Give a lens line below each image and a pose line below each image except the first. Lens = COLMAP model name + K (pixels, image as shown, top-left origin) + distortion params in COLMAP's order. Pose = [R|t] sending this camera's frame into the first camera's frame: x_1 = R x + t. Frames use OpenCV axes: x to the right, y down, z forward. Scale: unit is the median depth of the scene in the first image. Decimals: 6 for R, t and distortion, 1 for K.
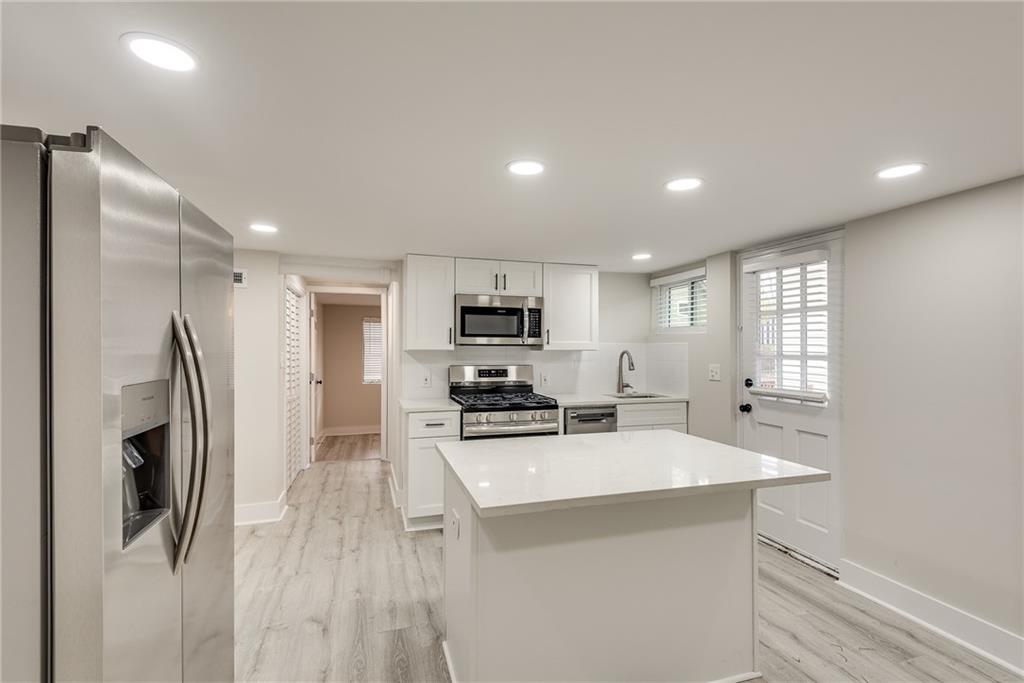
lens RADIAL K [[471.2, 0, 512.6], [0, 471.2, 343.8], [0, 0, 1]] dist [0.028781, -0.012138]
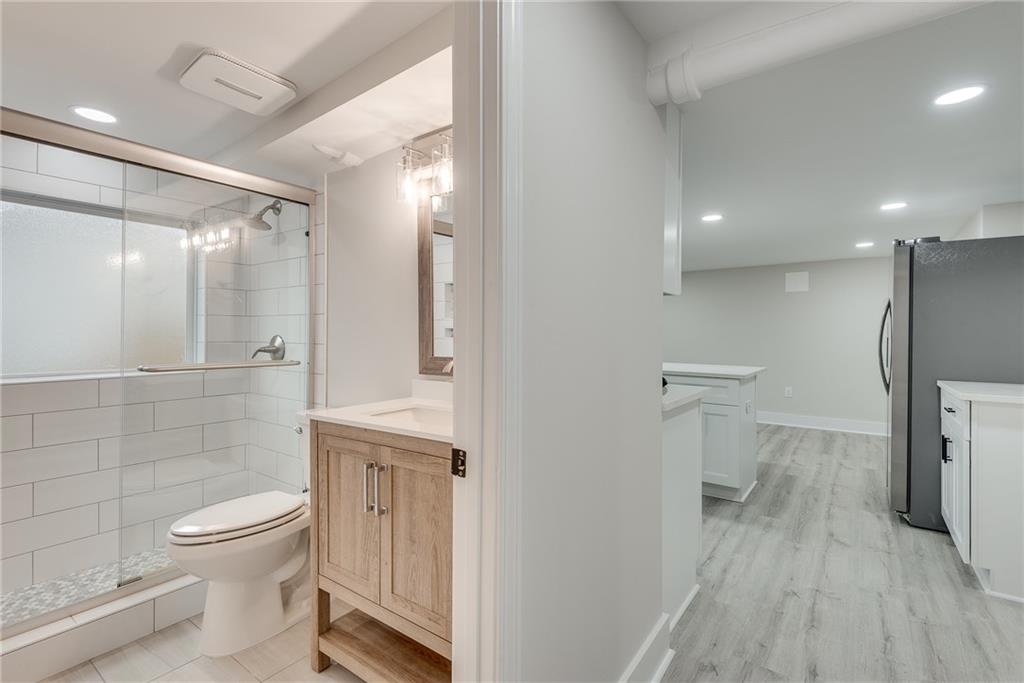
lens RADIAL K [[471.2, 0, 524.9], [0, 471.2, 331.5], [0, 0, 1]] dist [0.028781, -0.012138]
pose [[-0.614527, -0.002954, 0.788890, -0.578531], [-0.014219, 0.999872, -0.007332, 0.067679], [-0.788768, -0.015723, -0.614490, 1.573653]]
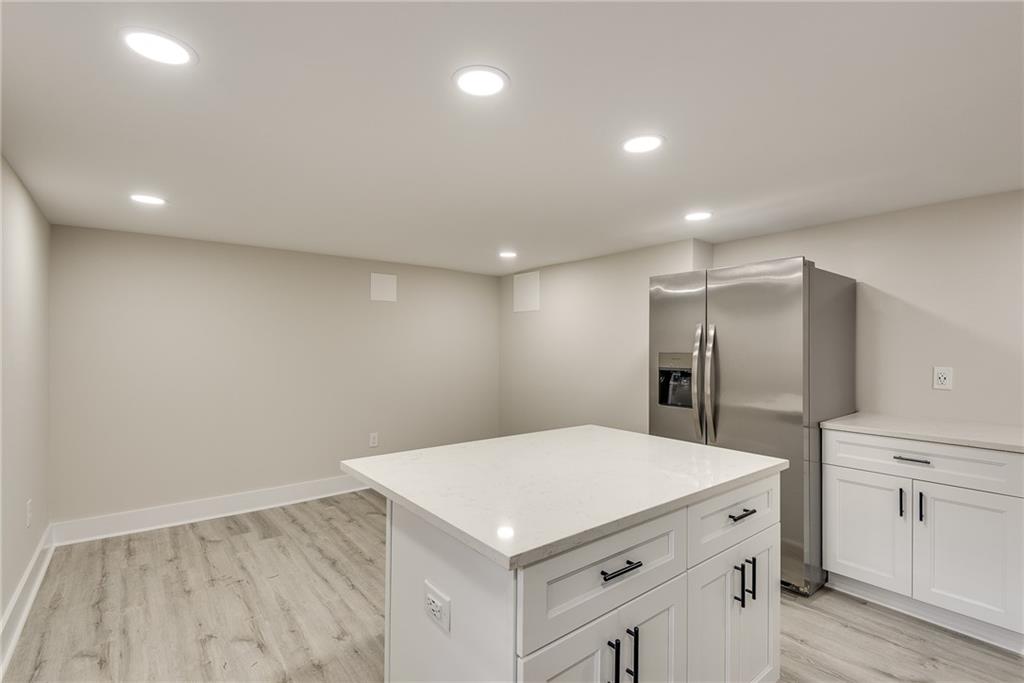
lens RADIAL K [[471.2, 0, 509.4], [0, 471.2, 340.7], [0, 0, 1]] dist [0.028781, -0.012138]
pose [[-0.923931, -0.008530, -0.382465, 0.371519], [-0.003224, 0.999890, -0.014511, 0.016313], [0.382546, -0.012174, -0.923856, 1.015605]]
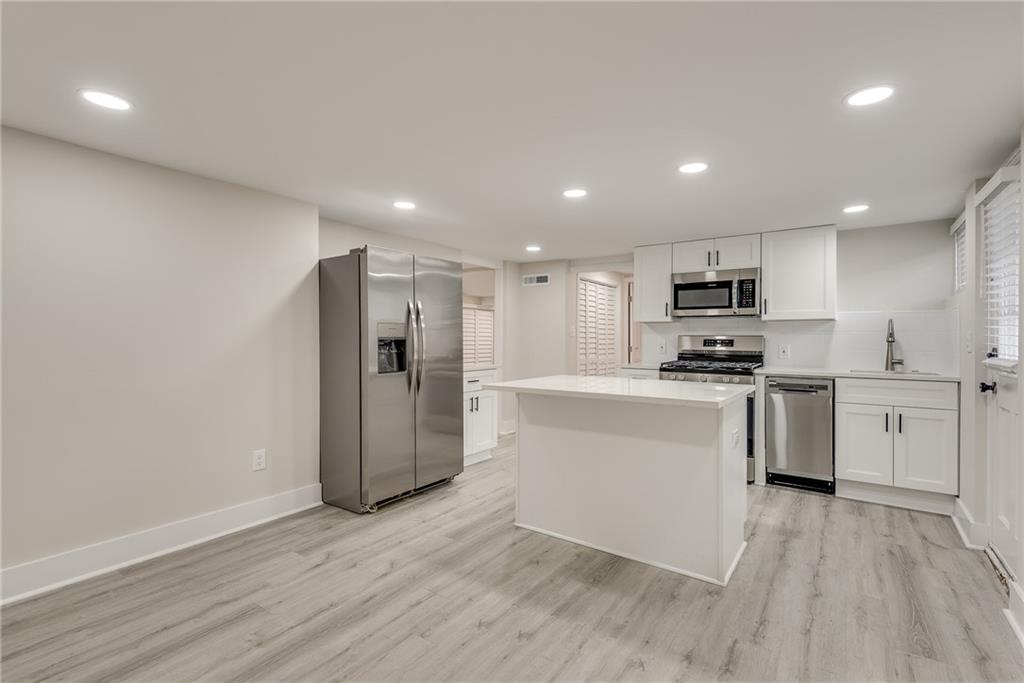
lens RADIAL K [[471.2, 0, 510.2], [0, 471.2, 341.0], [0, 0, 1]] dist [0.028781, -0.012138]
pose [[0.605047, 0.007789, -0.796151, 0.642815], [0.005102, 0.999894, 0.013660, 0.048714], [0.796173, -0.012327, 0.604943, -0.056538]]
